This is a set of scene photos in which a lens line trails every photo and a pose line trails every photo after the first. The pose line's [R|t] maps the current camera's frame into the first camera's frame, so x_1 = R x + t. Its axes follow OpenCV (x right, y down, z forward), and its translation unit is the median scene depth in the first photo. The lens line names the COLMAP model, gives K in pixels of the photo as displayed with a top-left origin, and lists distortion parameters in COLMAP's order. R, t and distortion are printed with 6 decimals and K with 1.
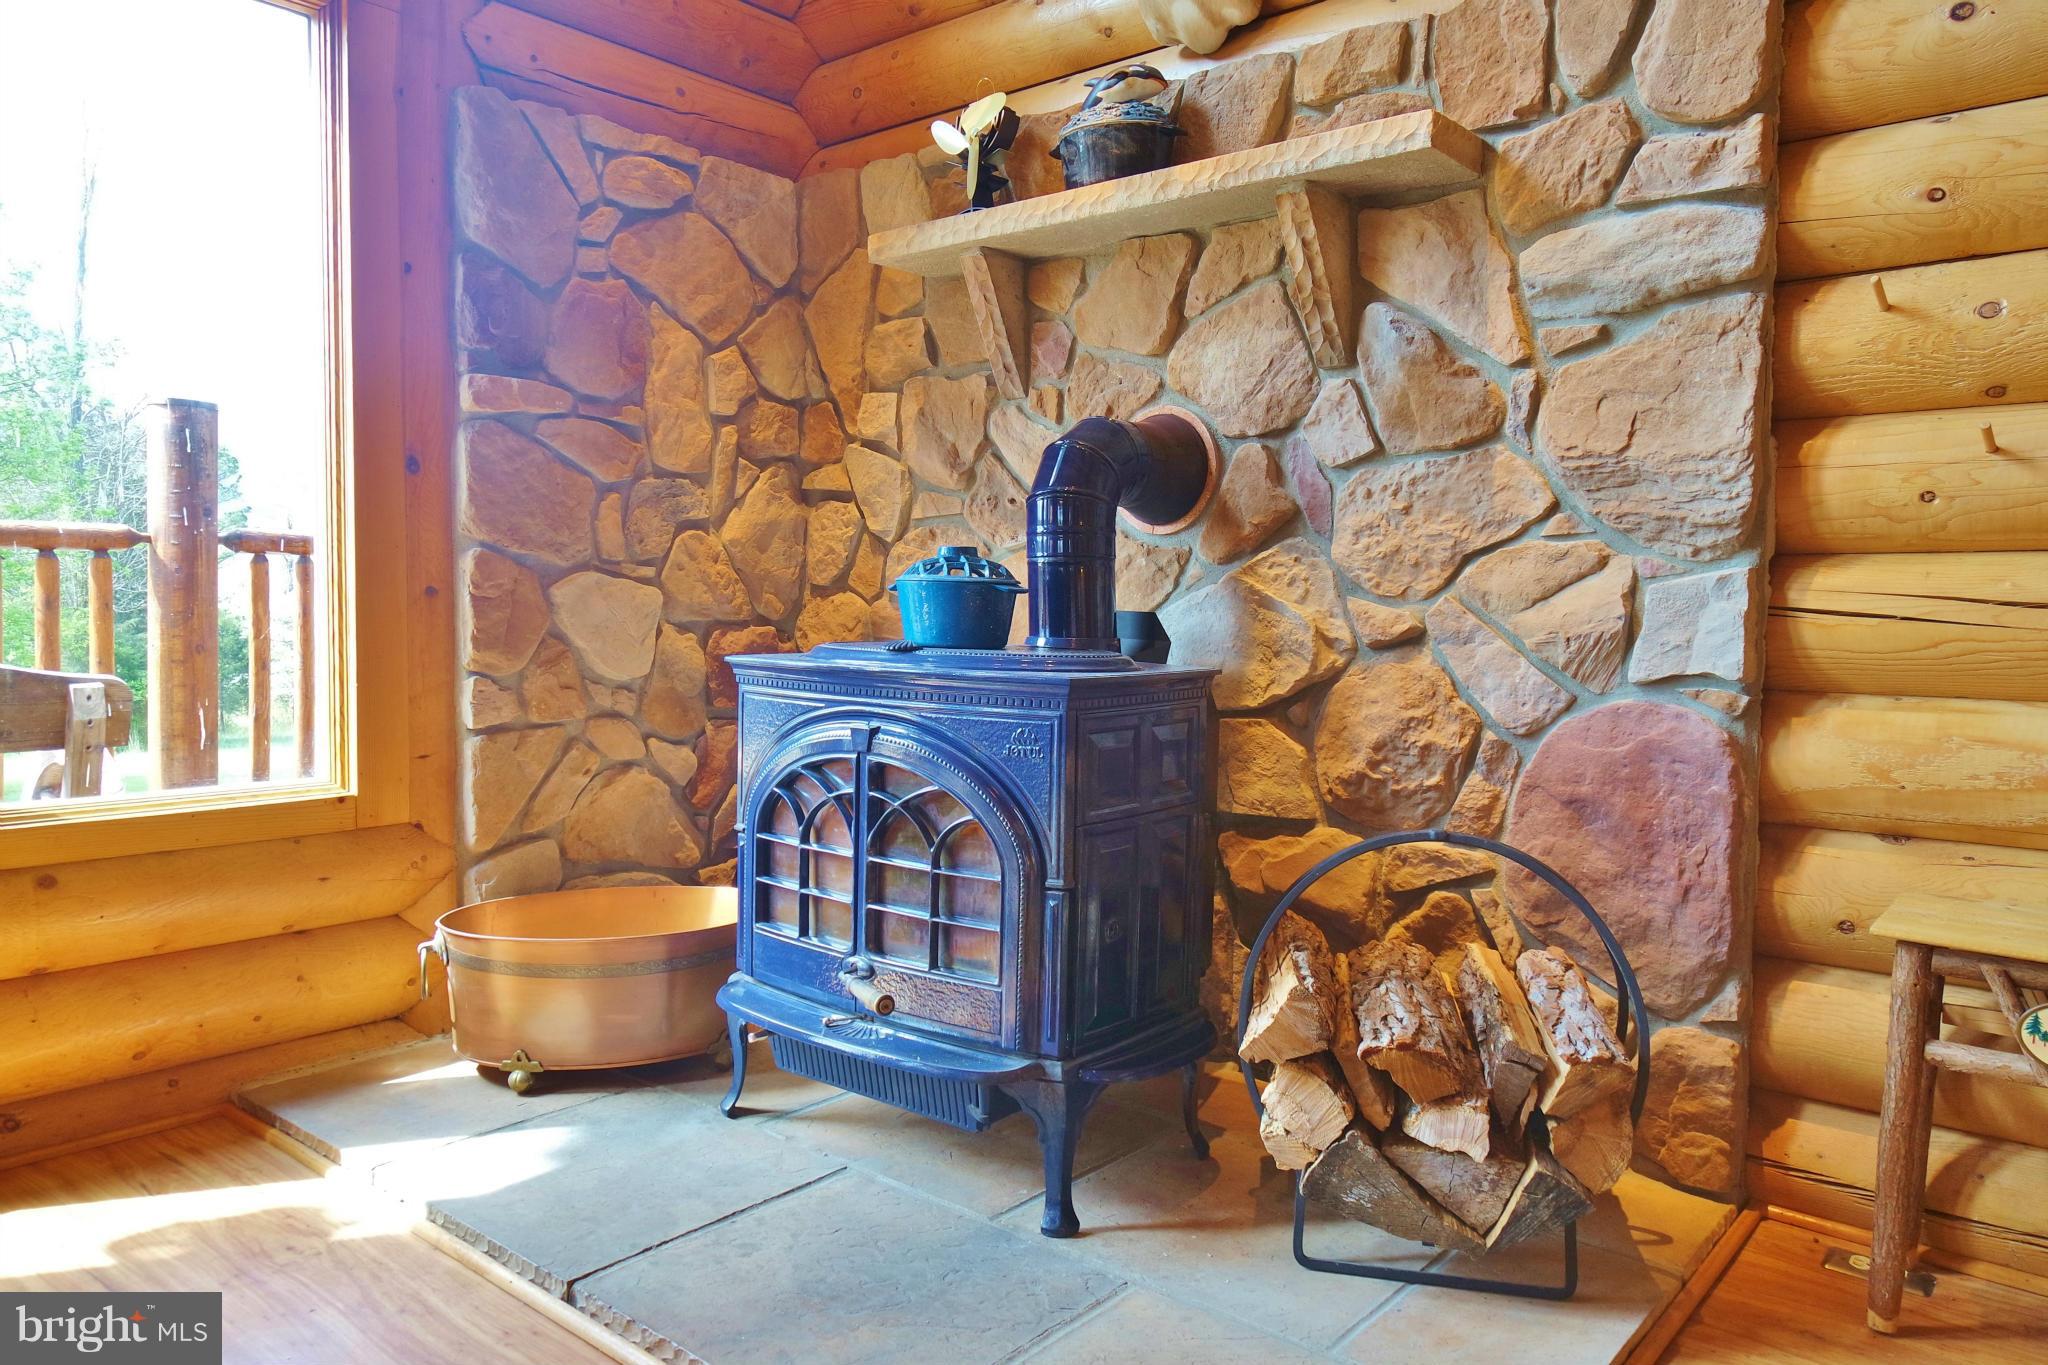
lens RADIAL K [[1409.9, 0, 1023.8], [0, 1409.9, 669.9], [0, 0, 1]] dist [-0.023452, 0.000569]
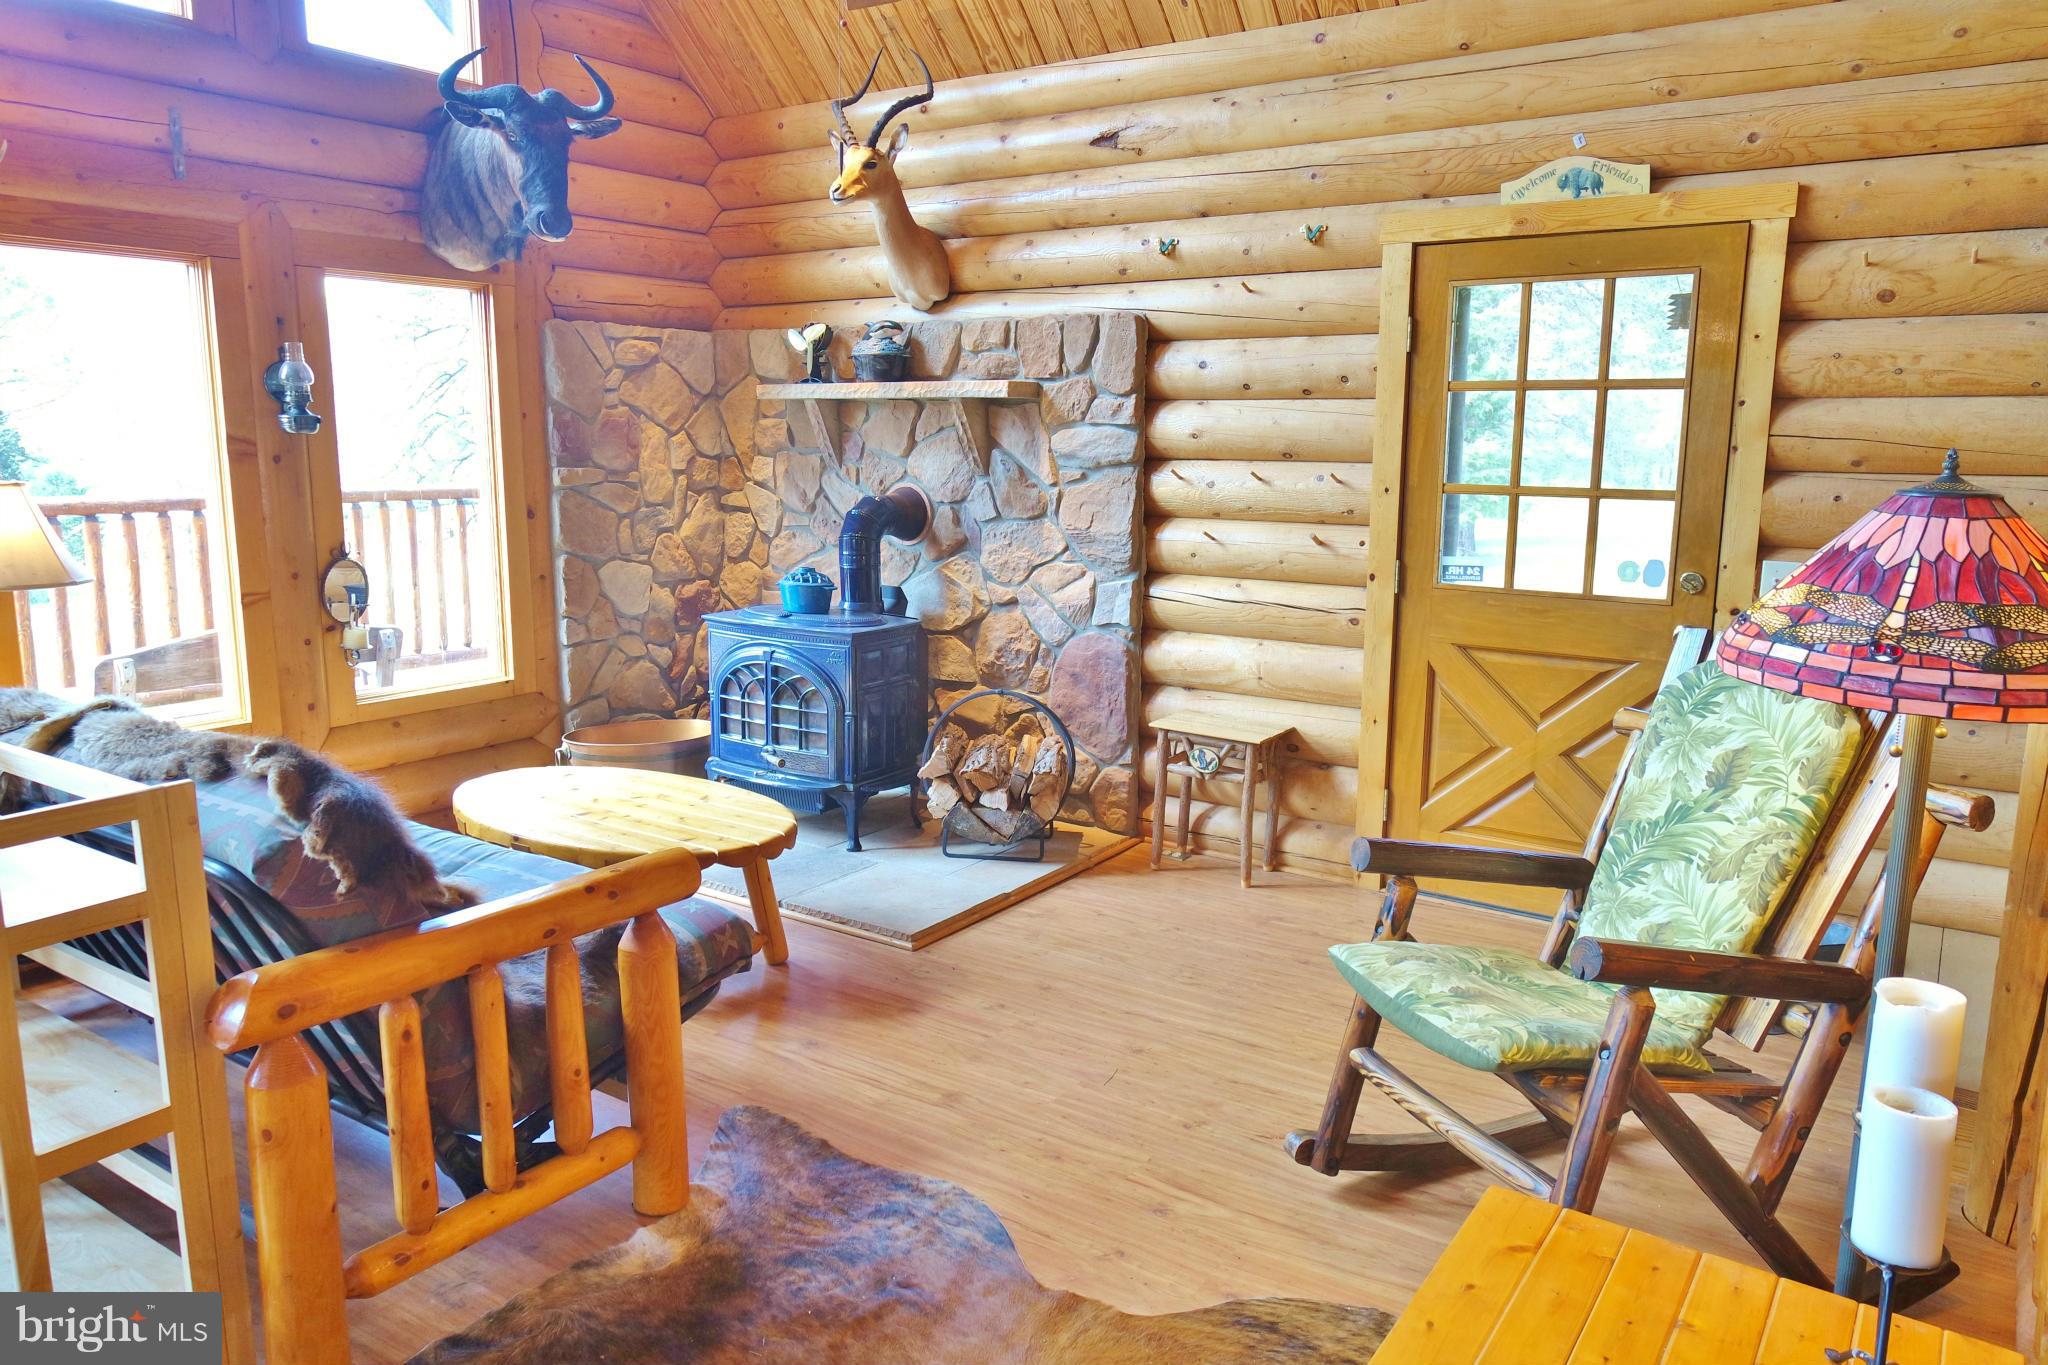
lens RADIAL K [[1409.9, 0, 1023.8], [0, 1409.9, 669.9], [0, 0, 1]] dist [-0.023452, 0.000569]
pose [[0.995142, -0.019378, 0.096528, 0.072383], [0.007751, 0.992817, 0.119395, -0.176679], [-0.098149, -0.118067, 0.988143, -1.188645]]
